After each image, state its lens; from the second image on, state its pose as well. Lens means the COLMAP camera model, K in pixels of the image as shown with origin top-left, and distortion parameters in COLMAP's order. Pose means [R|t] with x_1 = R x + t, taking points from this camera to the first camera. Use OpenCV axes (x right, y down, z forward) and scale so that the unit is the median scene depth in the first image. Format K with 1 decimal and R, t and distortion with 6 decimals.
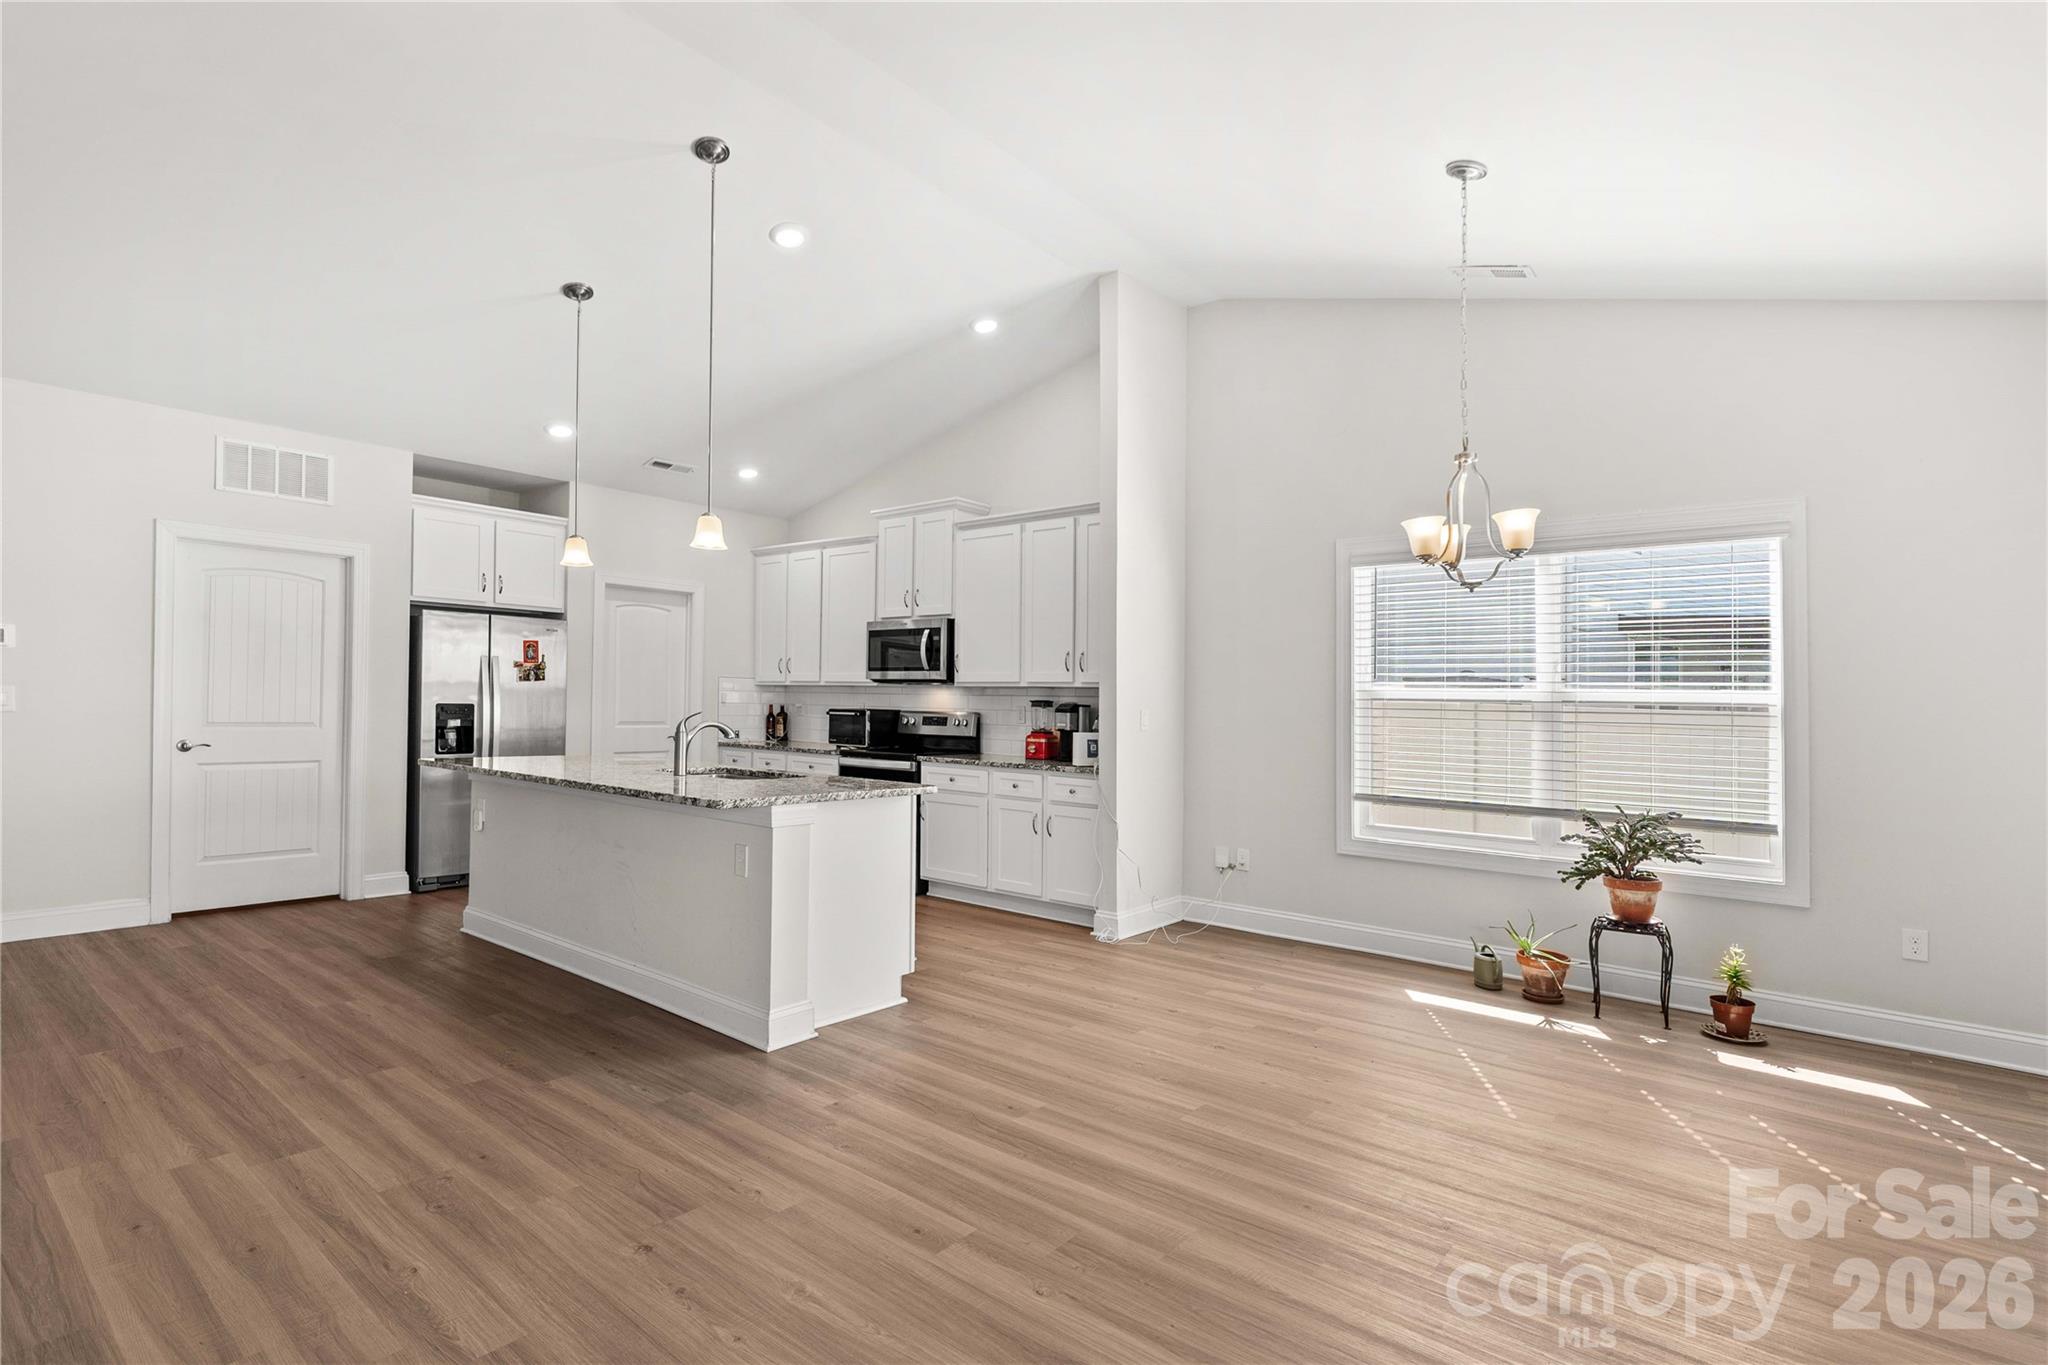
lens RADIAL K [[936.7, 0, 1024.8], [0, 936.7, 675.0], [0, 0, 1]] dist [0.002025, 0.001237]
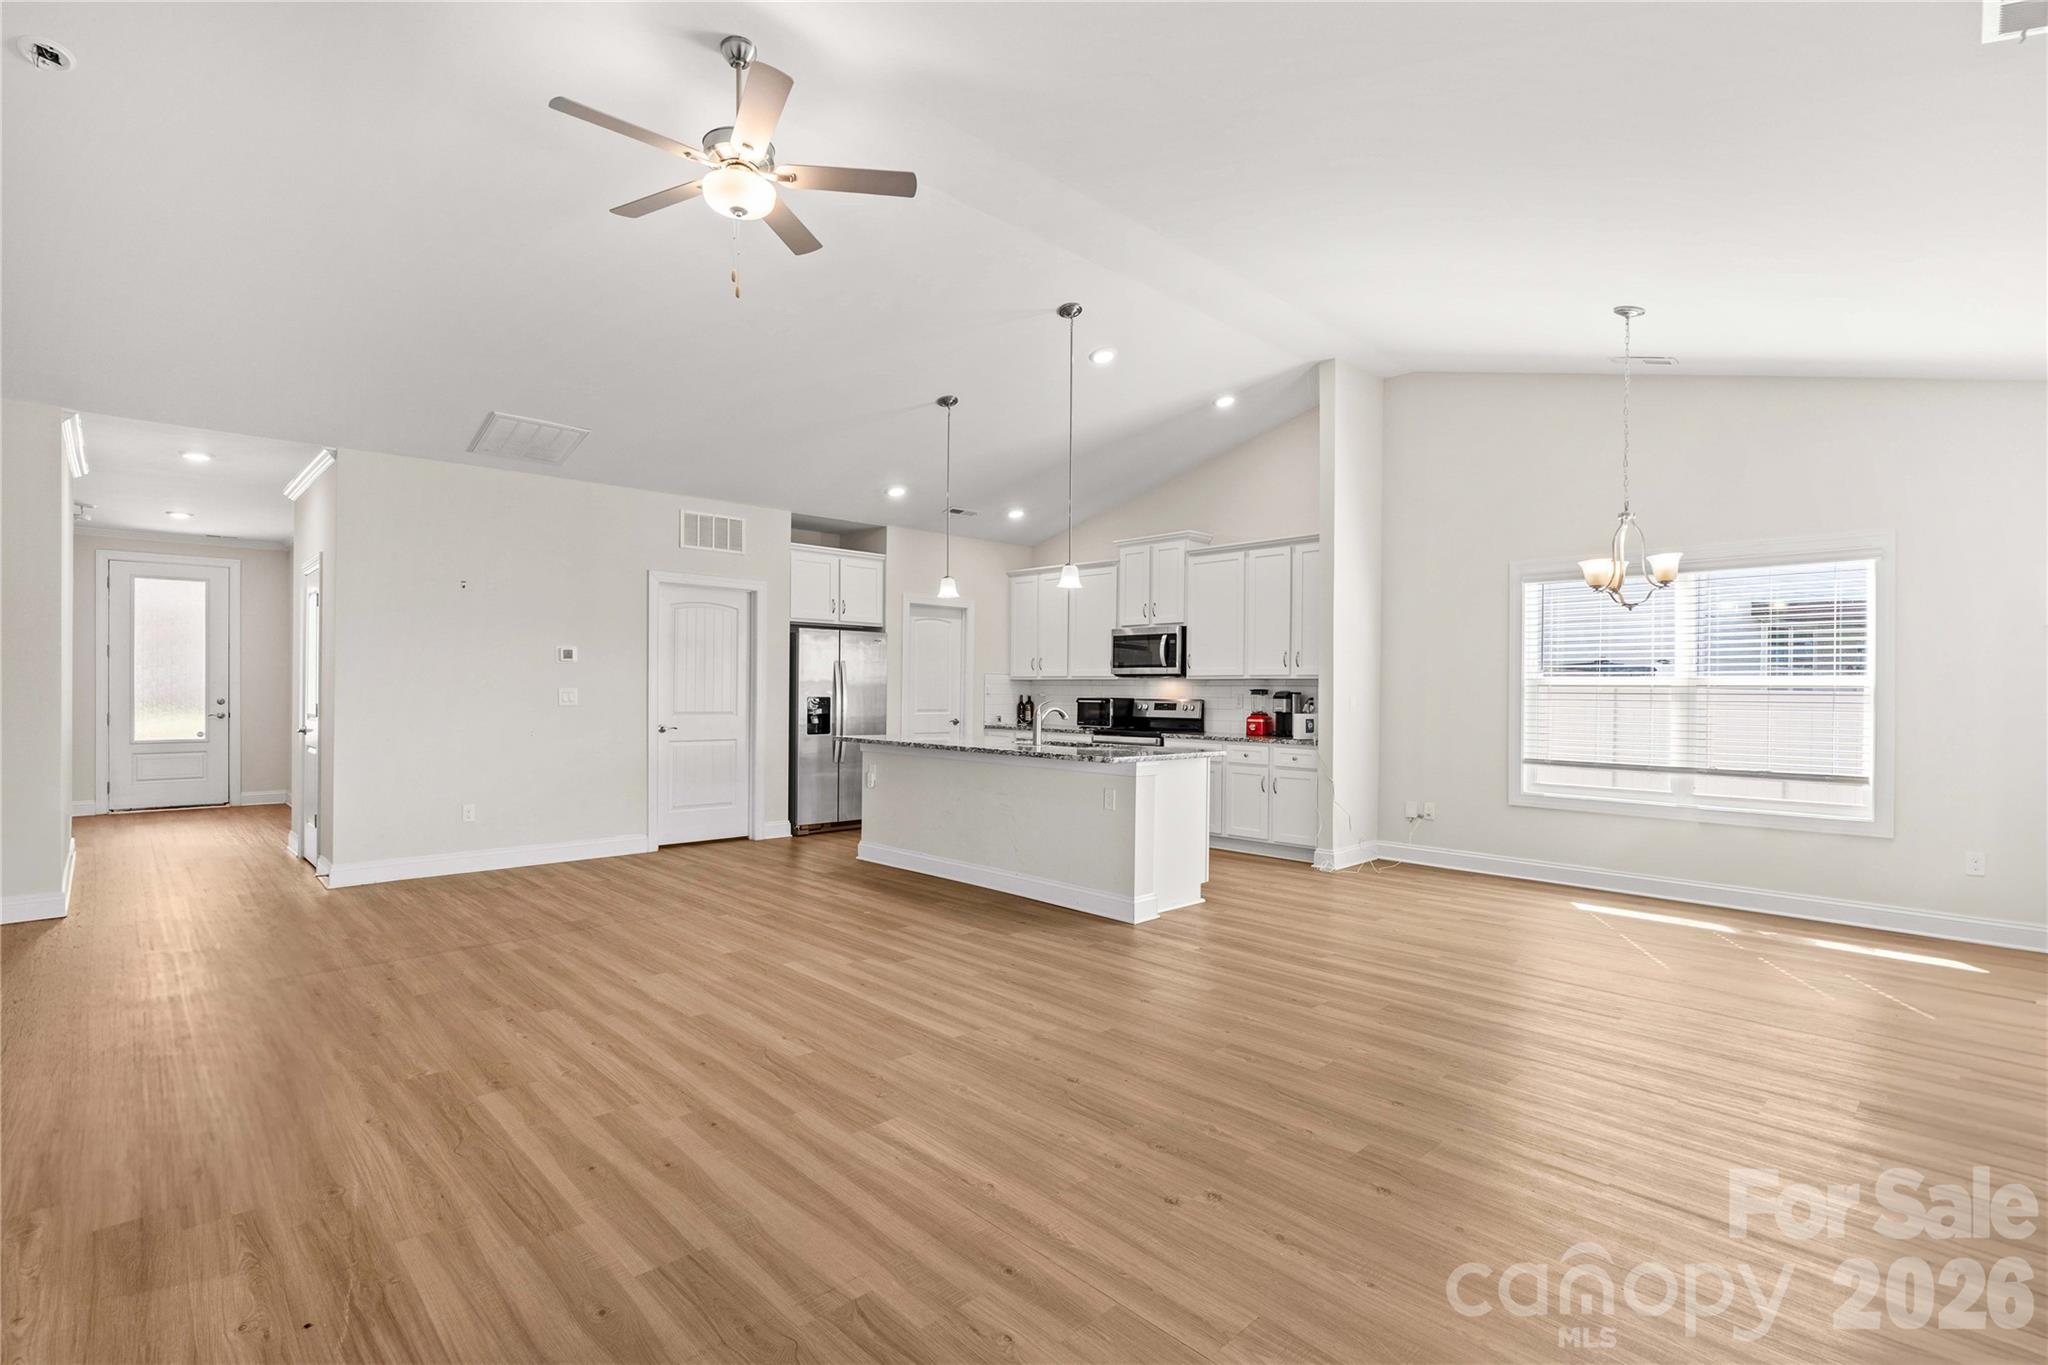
lens RADIAL K [[936.7, 0, 1020.2], [0, 936.7, 697.3], [0, 0, 1]] dist [0.002025, 0.001237]
pose [[0.994986, -0.011097, -0.099395, -0.209960], [0.014680, 0.999266, 0.035391, -0.014177], [0.098929, -0.036673, 0.994419, -0.352611]]
